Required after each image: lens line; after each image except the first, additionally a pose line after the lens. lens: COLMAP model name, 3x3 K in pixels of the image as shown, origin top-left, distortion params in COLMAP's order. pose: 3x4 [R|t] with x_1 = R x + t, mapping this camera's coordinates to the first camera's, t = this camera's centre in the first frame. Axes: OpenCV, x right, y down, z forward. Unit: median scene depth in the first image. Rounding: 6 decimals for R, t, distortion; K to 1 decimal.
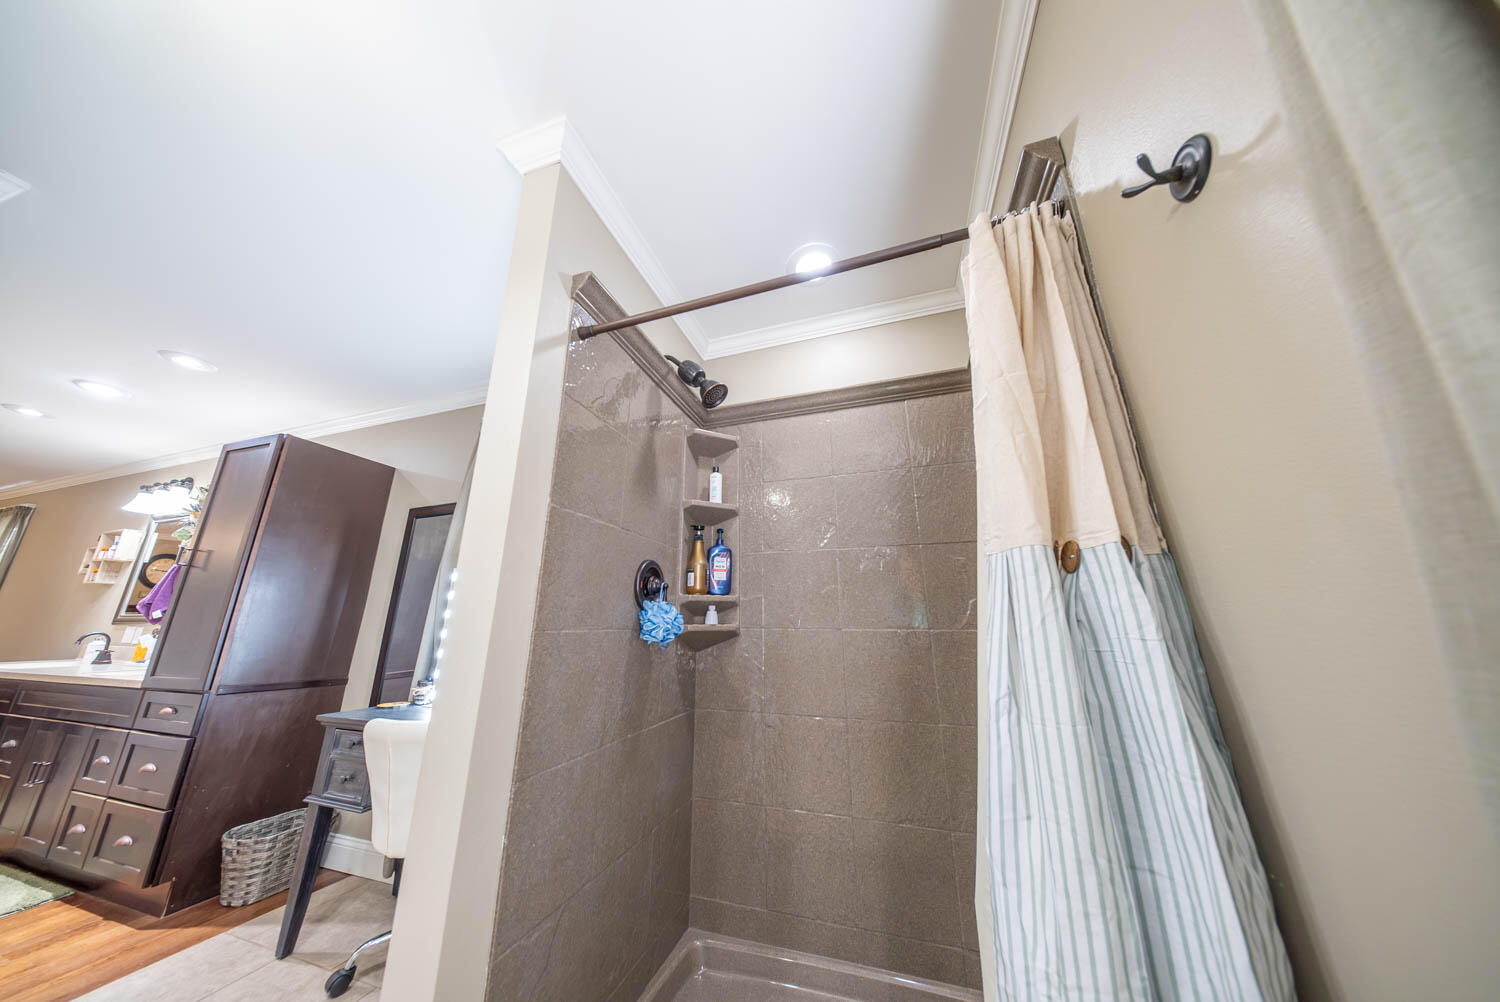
lens RADIAL K [[443.7, 0, 746.4], [0, 443.7, 501.1], [0, 0, 1]] dist [0.001677, 0.000139]
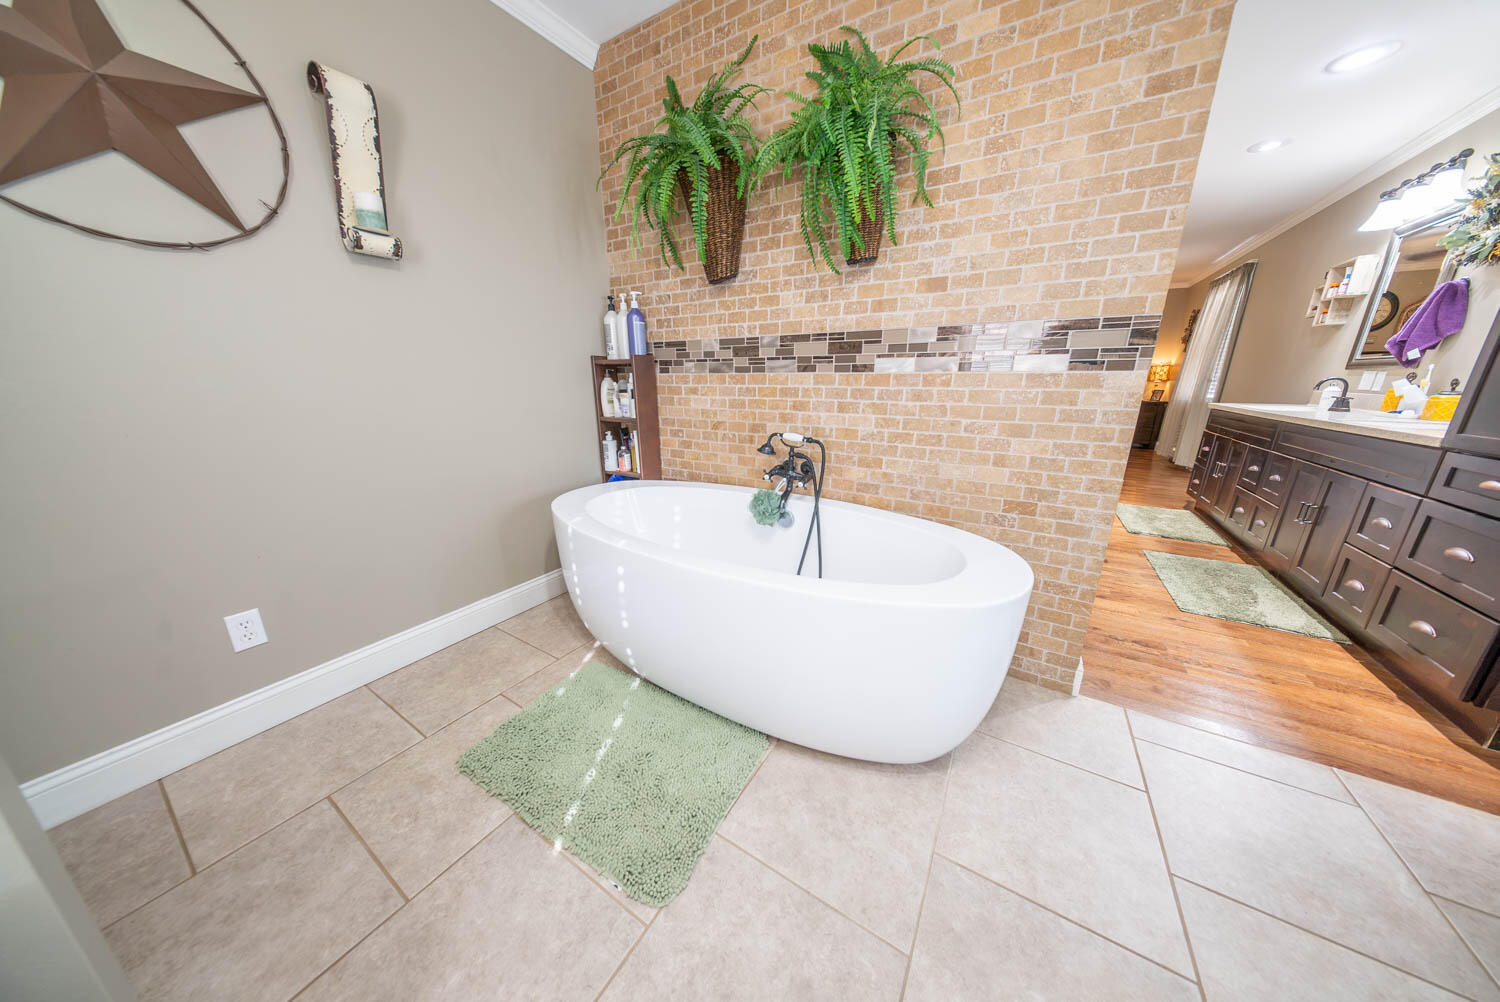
lens RADIAL K [[443.7, 0, 745.9], [0, 443.7, 502.5], [0, 0, 1]] dist [0.001677, 0.000139]
pose [[-0.232072, 0.266382, -0.935512, -0.244409], [0.257709, 0.944239, 0.204938, 0.036463], [0.937939, -0.193530, -0.287780, 0.070883]]
